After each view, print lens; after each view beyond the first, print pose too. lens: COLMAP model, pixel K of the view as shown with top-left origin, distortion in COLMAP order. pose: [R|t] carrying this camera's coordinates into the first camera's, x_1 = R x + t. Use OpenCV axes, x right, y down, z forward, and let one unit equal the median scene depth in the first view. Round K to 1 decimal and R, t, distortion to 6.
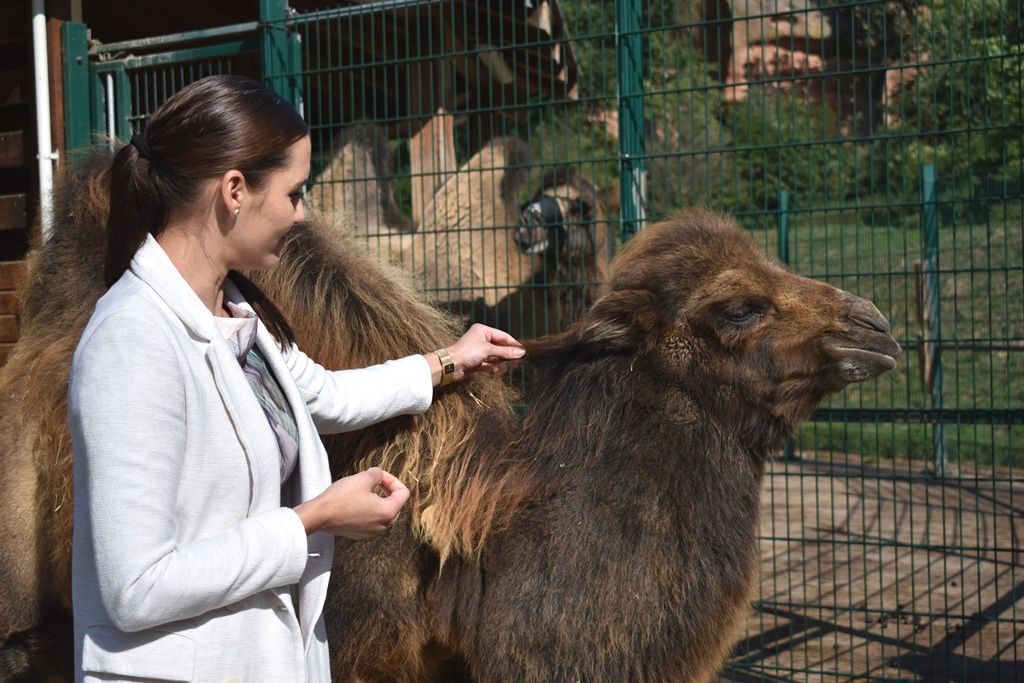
lens RADIAL K [[1897.4, 0, 512.0], [0, 1897.4, 341.5], [0, 0, 1]] dist [-0.009471, 0.123287]
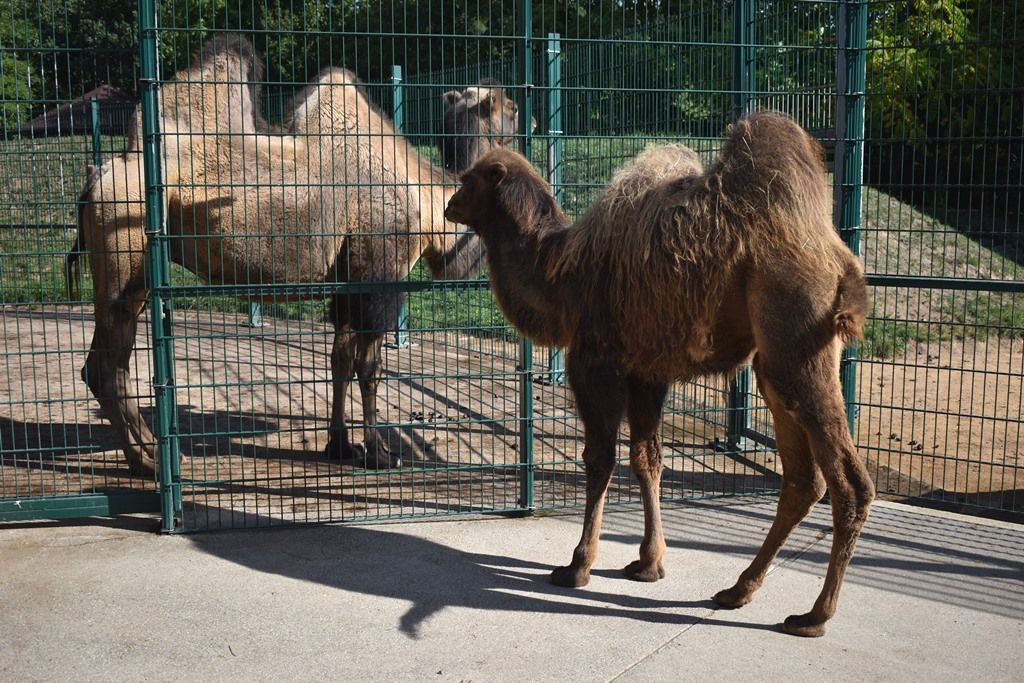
lens RADIAL K [[1144.6, 0, 512.0], [0, 1144.6, 341.5], [0, 0, 1]] dist [-0.059172, 0.004822]
pose [[0.671923, -0.075409, 0.736772, -0.447138], [-0.004165, 0.994402, 0.105576, -0.004931], [-0.740609, -0.074008, 0.667848, 0.399564]]
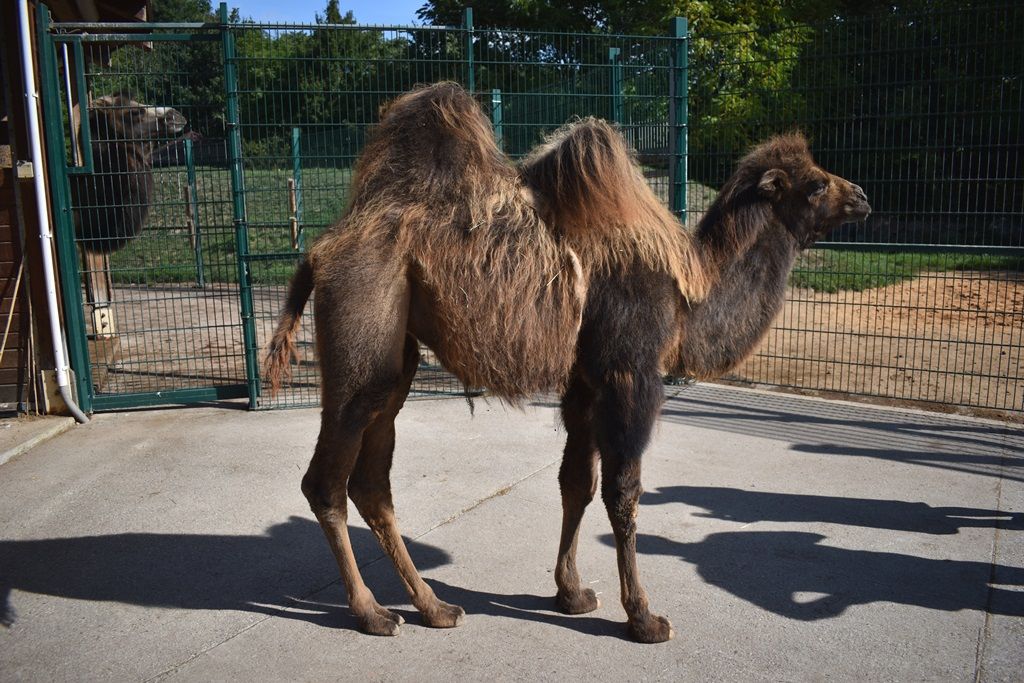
lens RADIAL K [[807.5, 0, 512.0], [0, 807.5, 341.5], [0, 0, 1]] dist [-0.094876, 0.023781]
pose [[0.643717, -0.121251, 0.755597, -0.498797], [0.014148, 0.989085, 0.146665, 0.007949], [-0.765133, -0.083720, 0.638407, 0.332693]]
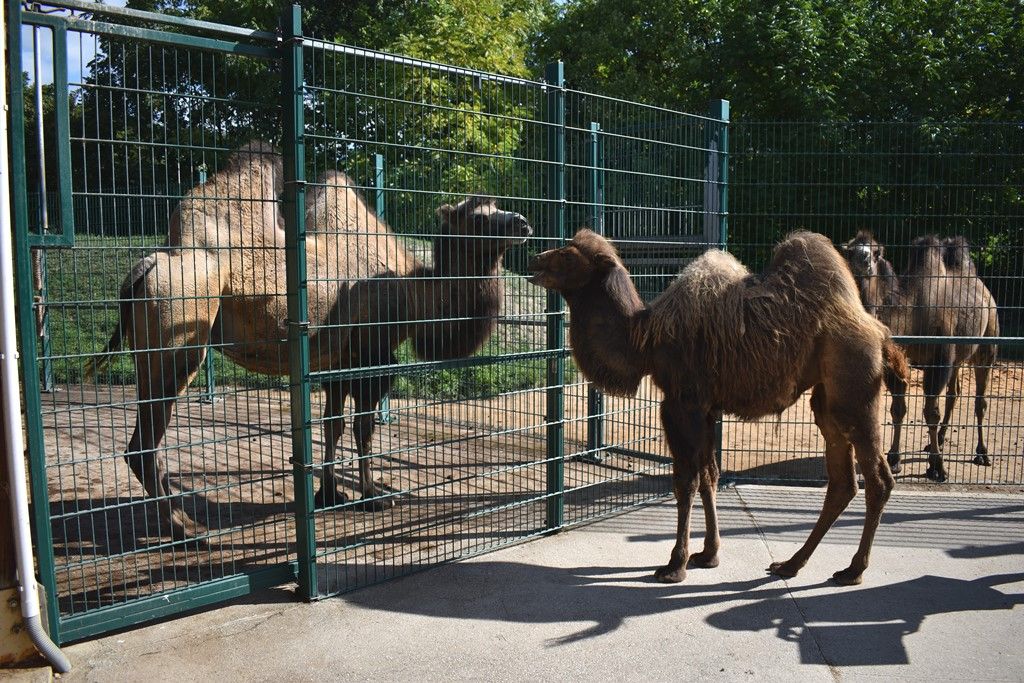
lens RADIAL K [[807.5, 0, 512.0], [0, 807.5, 341.5], [0, 0, 1]] dist [-0.094876, 0.023781]
pose [[0.241052, -0.068508, 0.968091, -0.542477], [0.007108, 0.997603, 0.068827, -0.018447], [-0.970486, -0.009710, 0.240961, 0.728706]]
